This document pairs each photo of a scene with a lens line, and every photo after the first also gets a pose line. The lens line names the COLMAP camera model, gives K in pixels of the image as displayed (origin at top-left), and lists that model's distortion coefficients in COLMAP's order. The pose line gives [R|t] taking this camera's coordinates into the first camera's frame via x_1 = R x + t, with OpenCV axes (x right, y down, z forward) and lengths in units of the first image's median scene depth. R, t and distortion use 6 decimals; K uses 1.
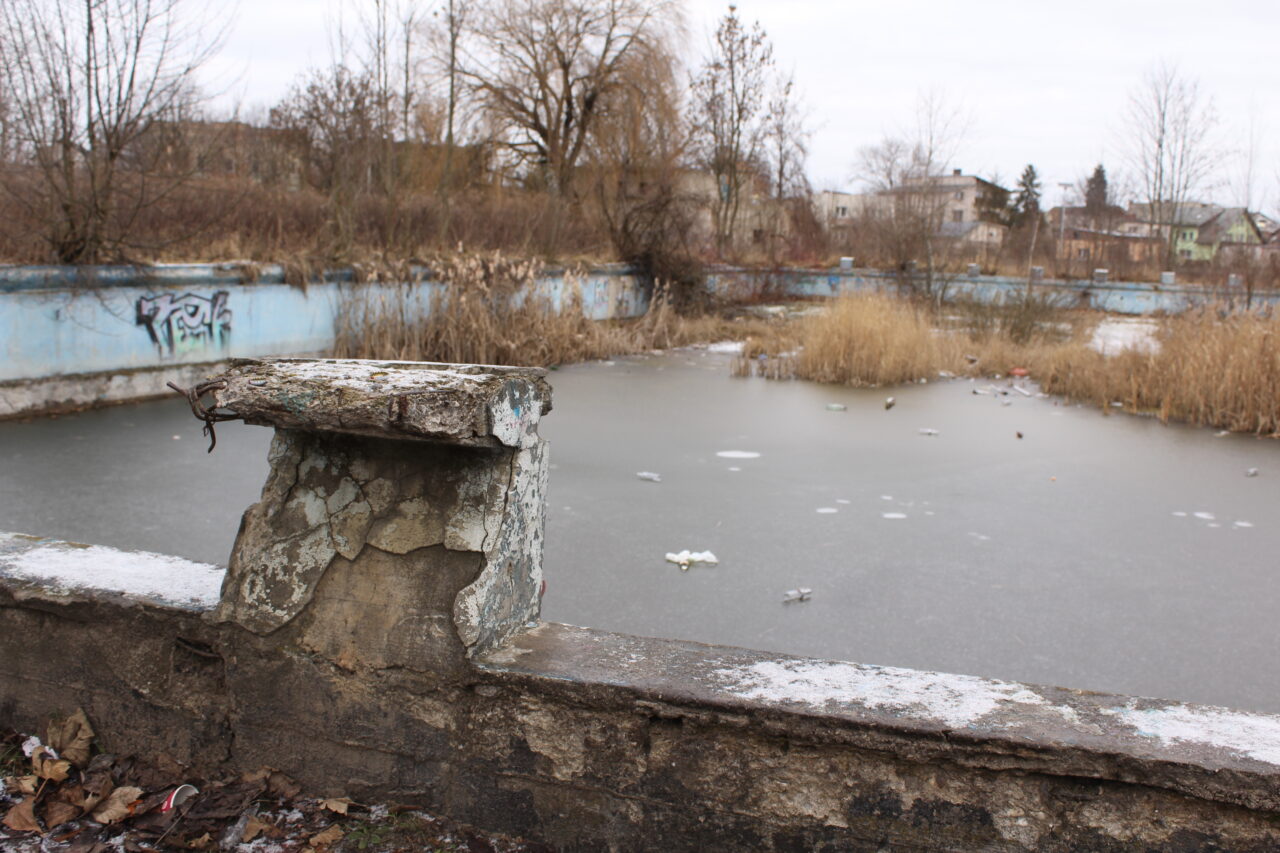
lens RADIAL K [[1339.5, 0, 640.0], [0, 1339.5, 426.5], [0, 0, 1]] dist [-0.136327, 0.161739]
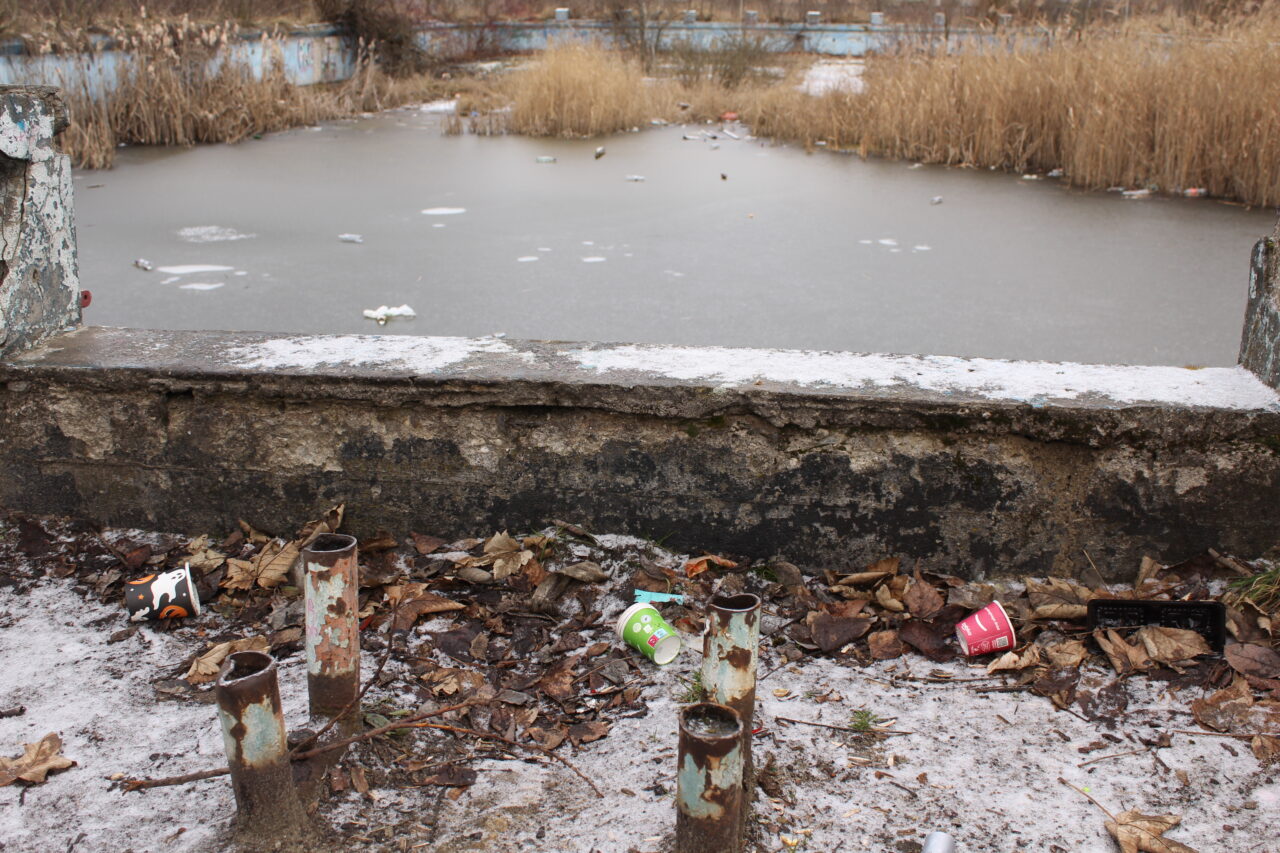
lens RADIAL K [[1339.5, 0, 640.0], [0, 1339.5, 426.5], [0, 0, 1]] dist [-0.136327, 0.161739]
pose [[0.977996, -0.089849, 0.188283, 0.166570], [0.055053, 0.981664, 0.182495, 0.059575], [-0.201227, -0.168114, 0.965010, -0.132458]]
